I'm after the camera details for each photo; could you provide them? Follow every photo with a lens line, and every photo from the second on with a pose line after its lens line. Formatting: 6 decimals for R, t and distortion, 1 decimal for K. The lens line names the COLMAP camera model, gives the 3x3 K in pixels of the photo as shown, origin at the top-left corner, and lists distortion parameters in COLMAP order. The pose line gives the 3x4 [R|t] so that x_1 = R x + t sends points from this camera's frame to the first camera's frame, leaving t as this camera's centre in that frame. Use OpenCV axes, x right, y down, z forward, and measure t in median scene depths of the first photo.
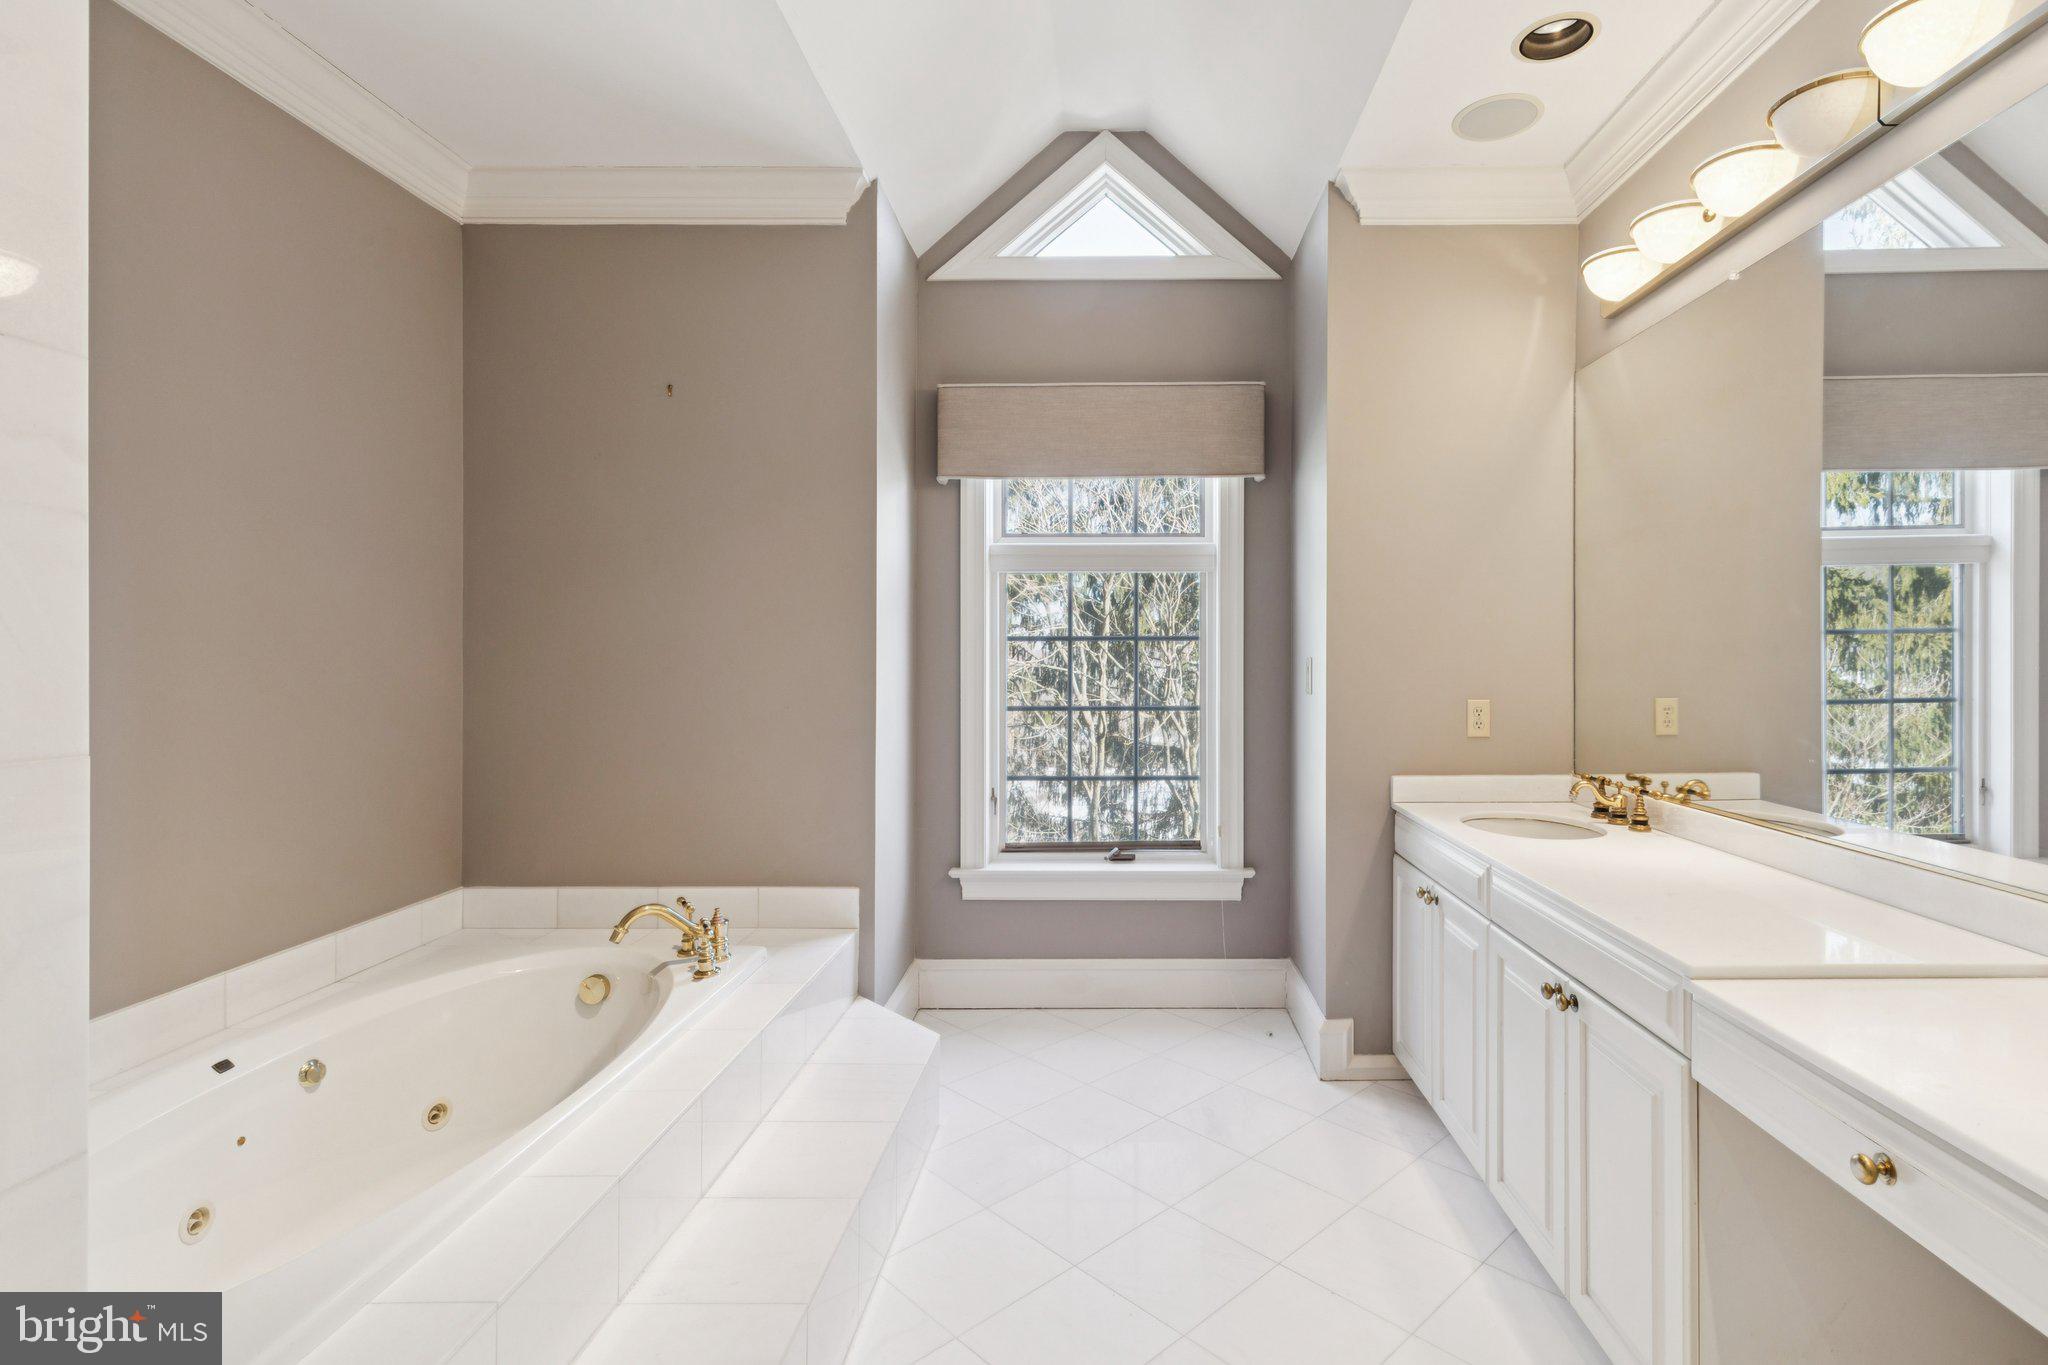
lens RADIAL K [[971.6, 0, 1119.9], [0, 971.6, 656.2], [0, 0, 1]] dist [0.002600, 0.000470]
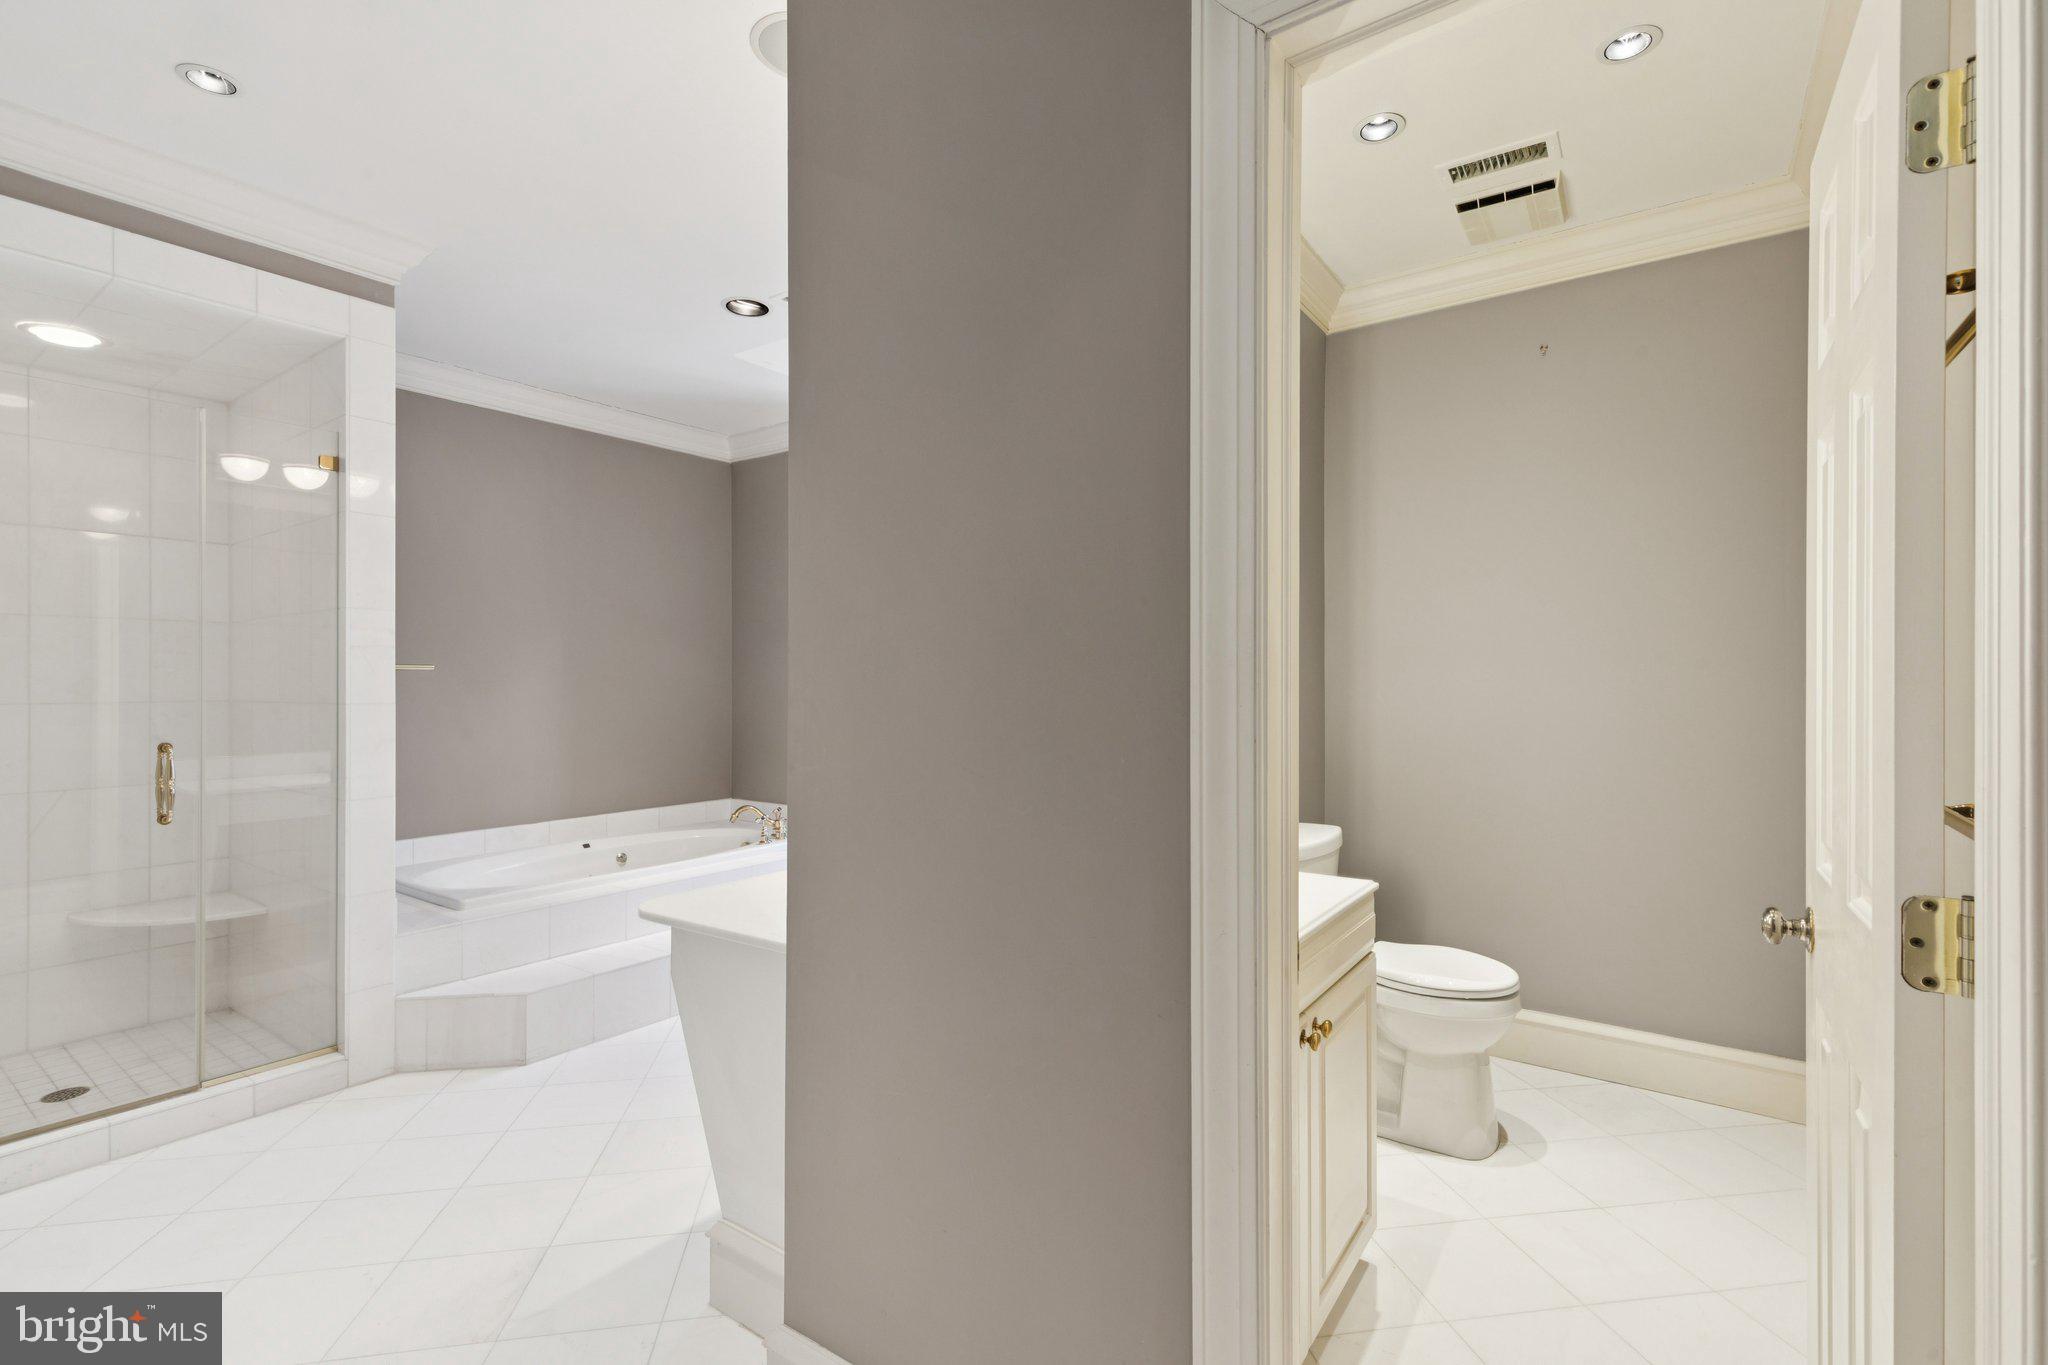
lens RADIAL K [[930.2, 0, 1020.2], [0, 930.2, 677.7], [0, 0, 1]] dist [0.003012, 0.001196]
pose [[0.811256, 0.004745, -0.584671, 0.897738], [-0.005149, 0.999986, 0.000972, -0.012014], [0.584668, 0.002222, 0.811270, -0.187459]]
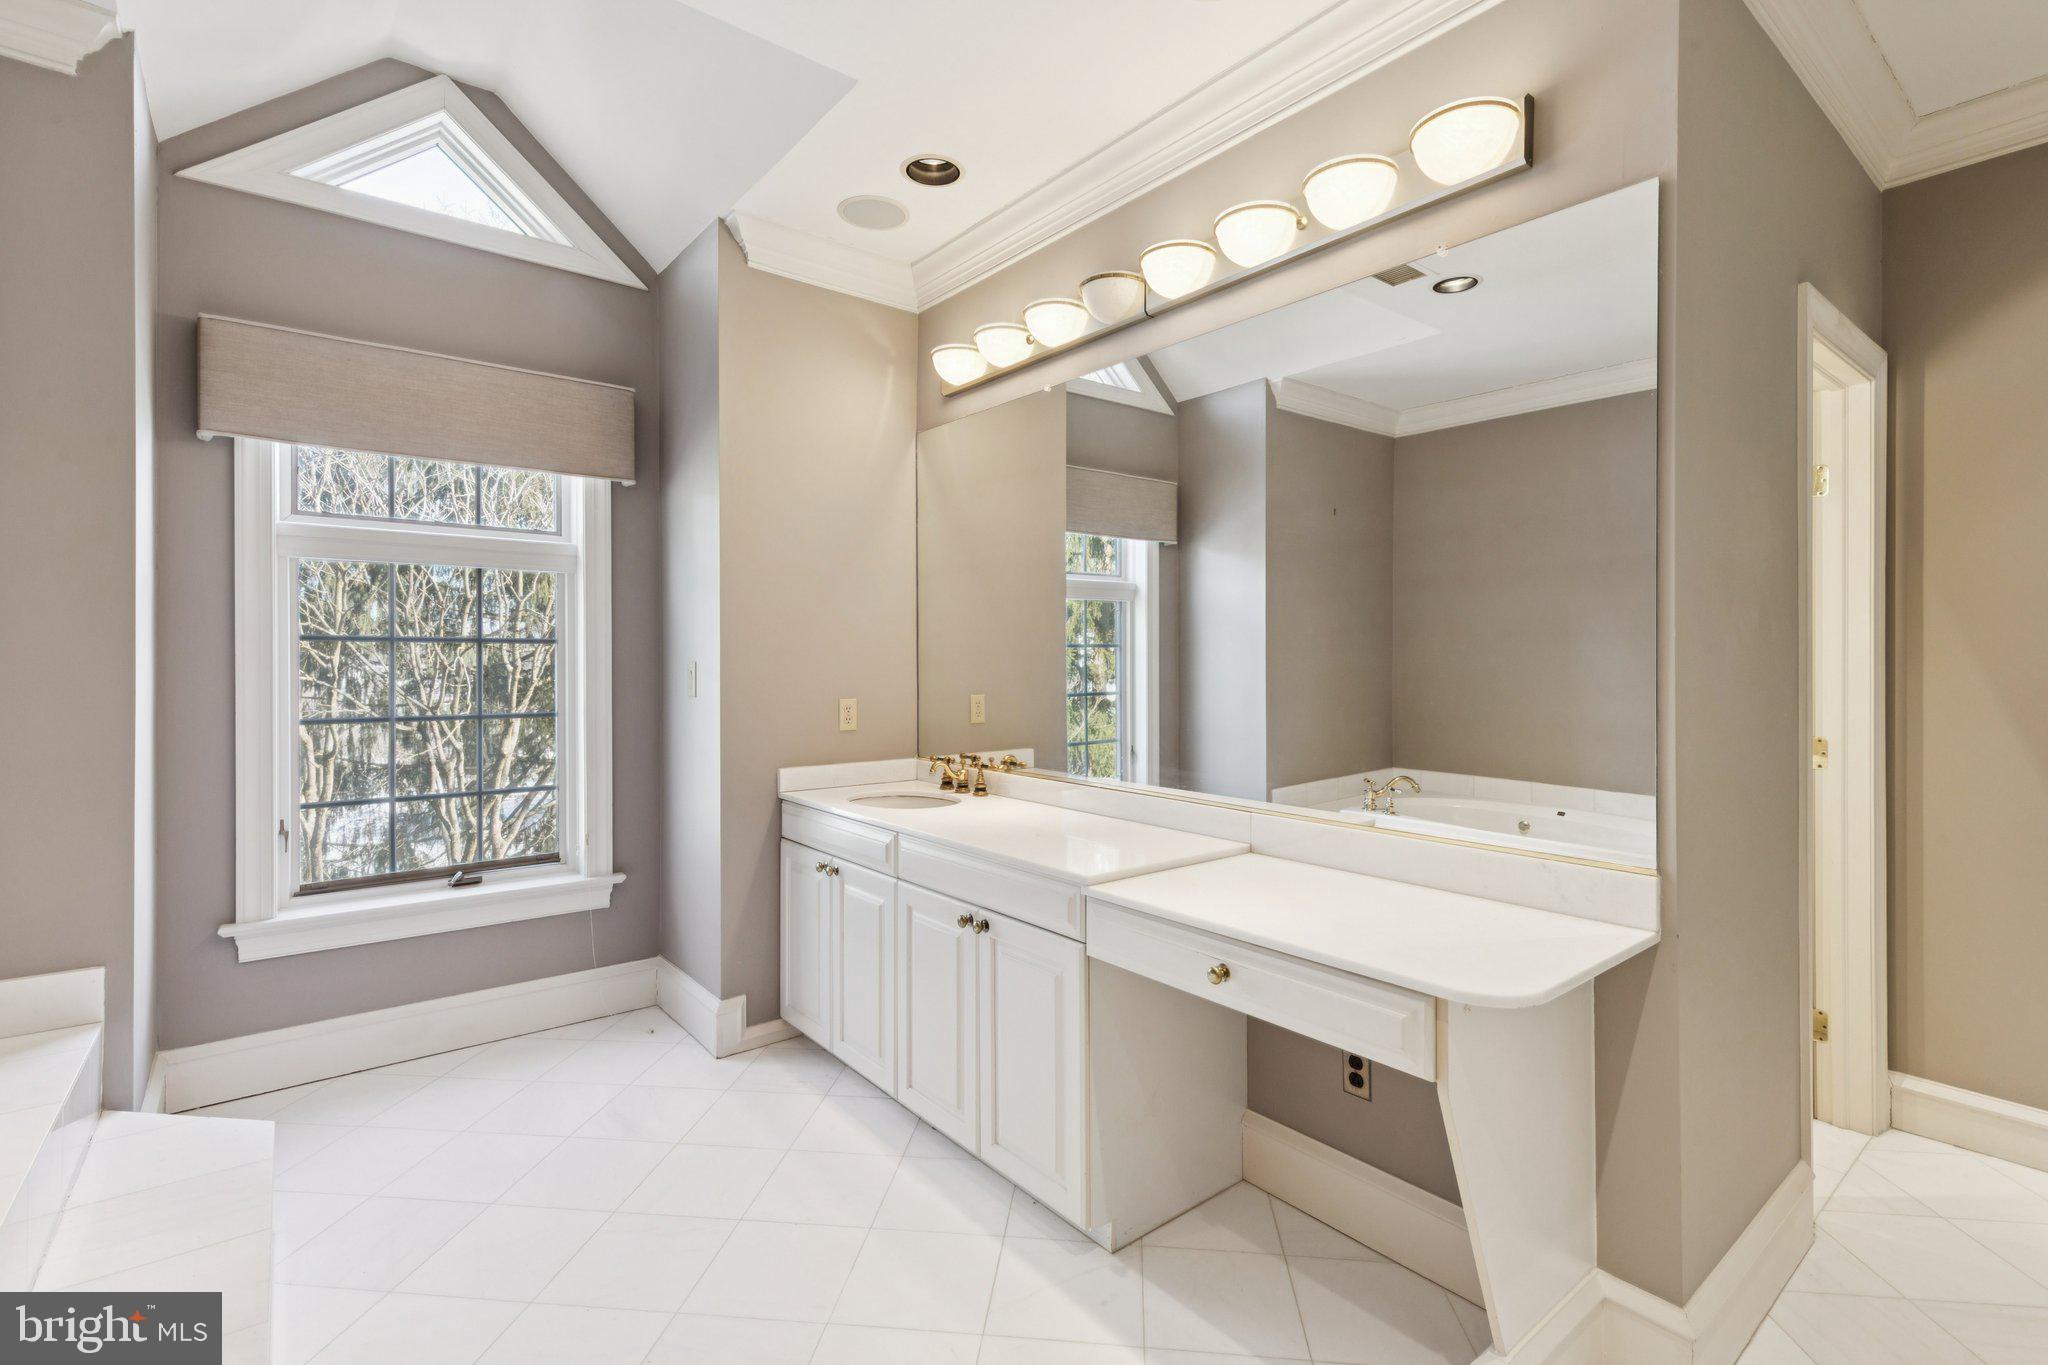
lens RADIAL K [[921.3, 0, 1033.9], [0, 921.3, 656.5], [0, 0, 1]] dist [0.000508, -0.000671]
pose [[0.776291, 0.008069, 0.630323, -0.155000], [-0.004379, 0.999963, -0.007408, 0.001087], [-0.630359, 0.002991, 0.776298, -0.004068]]
